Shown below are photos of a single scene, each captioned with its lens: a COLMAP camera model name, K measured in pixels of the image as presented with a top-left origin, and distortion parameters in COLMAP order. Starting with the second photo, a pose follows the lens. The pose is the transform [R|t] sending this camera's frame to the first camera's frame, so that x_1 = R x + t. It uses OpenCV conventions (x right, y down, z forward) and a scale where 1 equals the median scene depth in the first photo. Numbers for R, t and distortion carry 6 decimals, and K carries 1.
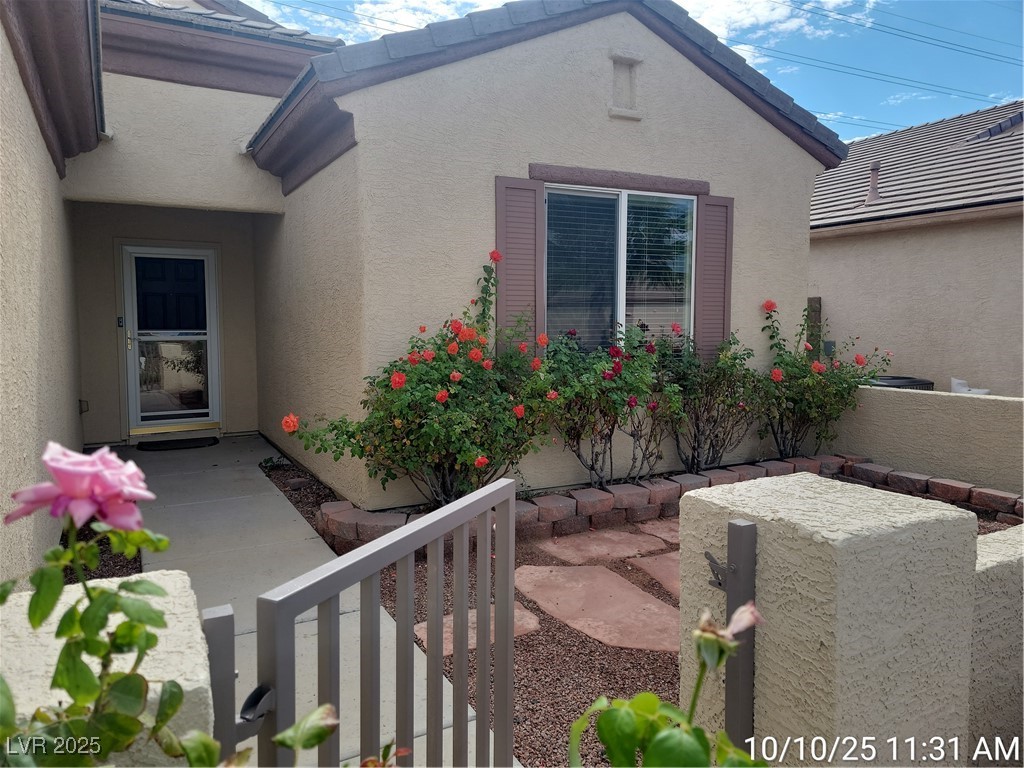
lens RADIAL K [[697.5, 0, 514.5], [0, 697.5, 381.8], [0, 0, 1]] dist [0.048403, -0.022698]
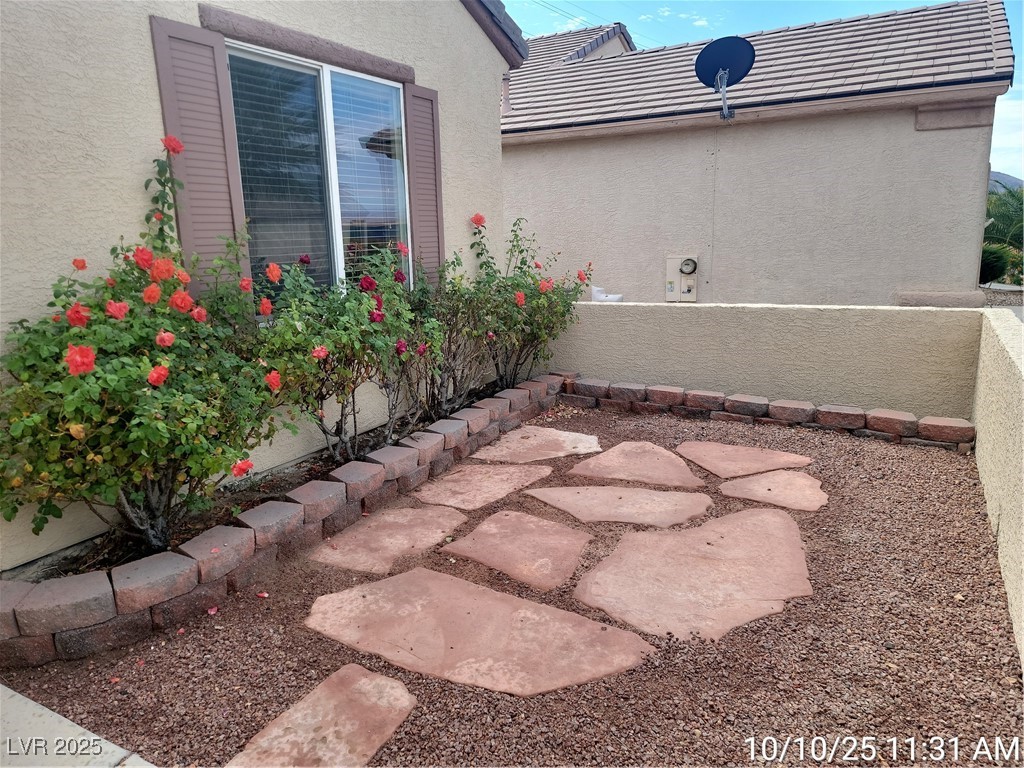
lens RADIAL K [[697.5, 0, 505.4], [0, 697.5, 383.2], [0, 0, 1]] dist [0.048403, -0.022698]
pose [[0.846723, -0.132823, 0.515188, -0.134927], [0.069902, 0.987715, 0.139763, -0.030832], [-0.527422, -0.082328, 0.845605, 0.260307]]
